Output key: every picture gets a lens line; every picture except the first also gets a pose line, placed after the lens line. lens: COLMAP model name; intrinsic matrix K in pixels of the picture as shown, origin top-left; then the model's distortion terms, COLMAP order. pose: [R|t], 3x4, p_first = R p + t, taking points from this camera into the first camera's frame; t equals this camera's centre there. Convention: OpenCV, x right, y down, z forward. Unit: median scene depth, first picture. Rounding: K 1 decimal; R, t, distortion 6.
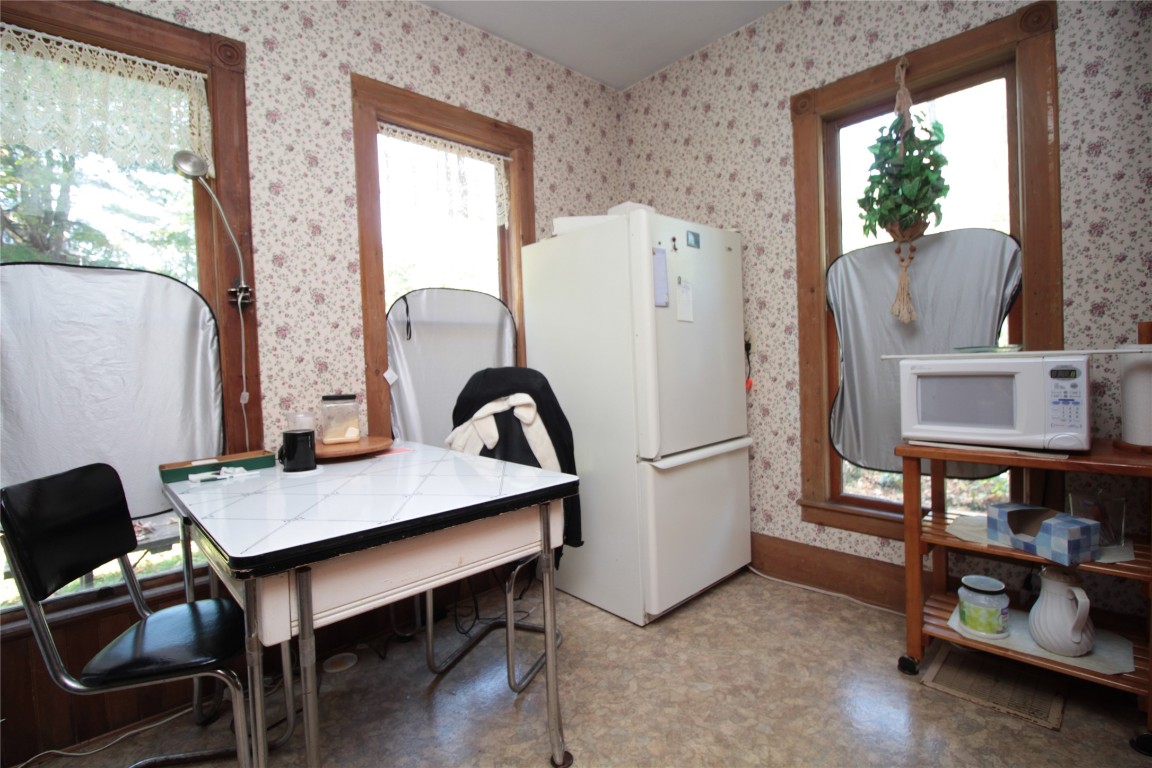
lens RADIAL K [[534.8, 0, 575.0], [0, 534.8, 380.7], [0, 0, 1]] dist [-0.019494, -0.000767]
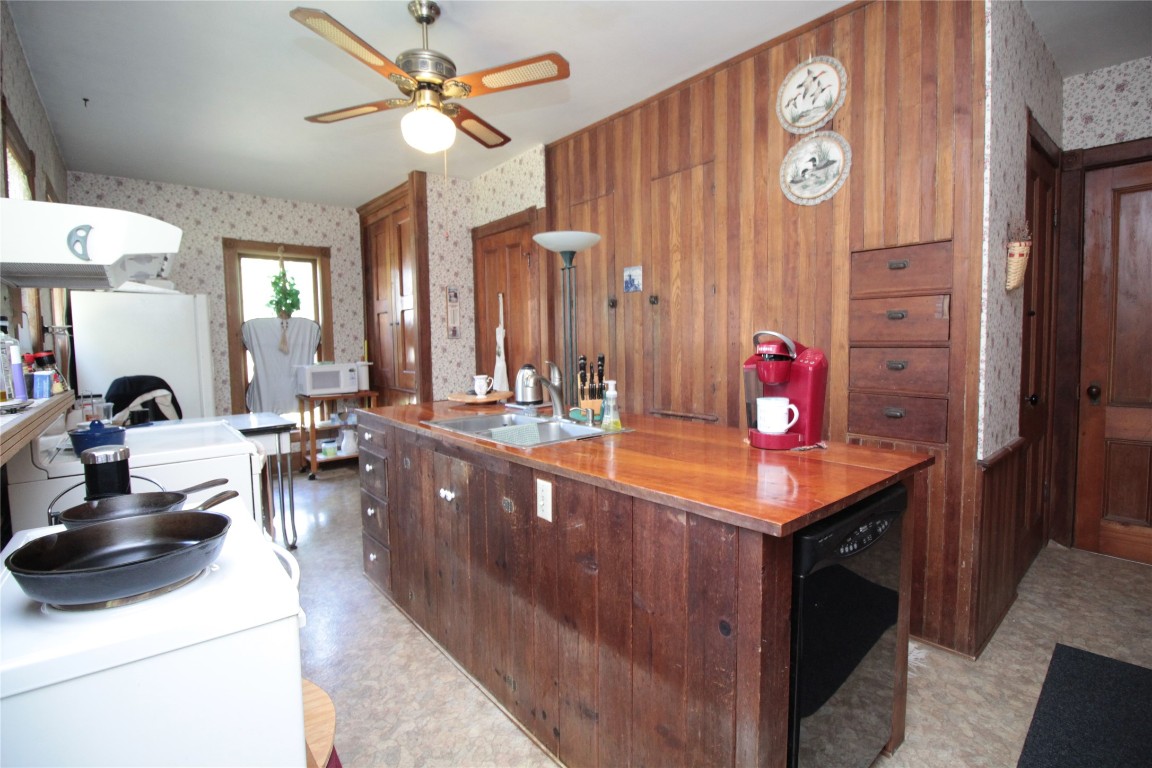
lens RADIAL K [[534.8, 0, 574.3], [0, 534.8, 380.2], [0, 0, 1]] dist [-0.019494, -0.000767]
pose [[0.060044, -0.034846, 0.997587, -1.614638], [0.054755, 0.998001, 0.031565, 0.012113], [-0.996693, 0.052728, 0.061832, -0.441770]]
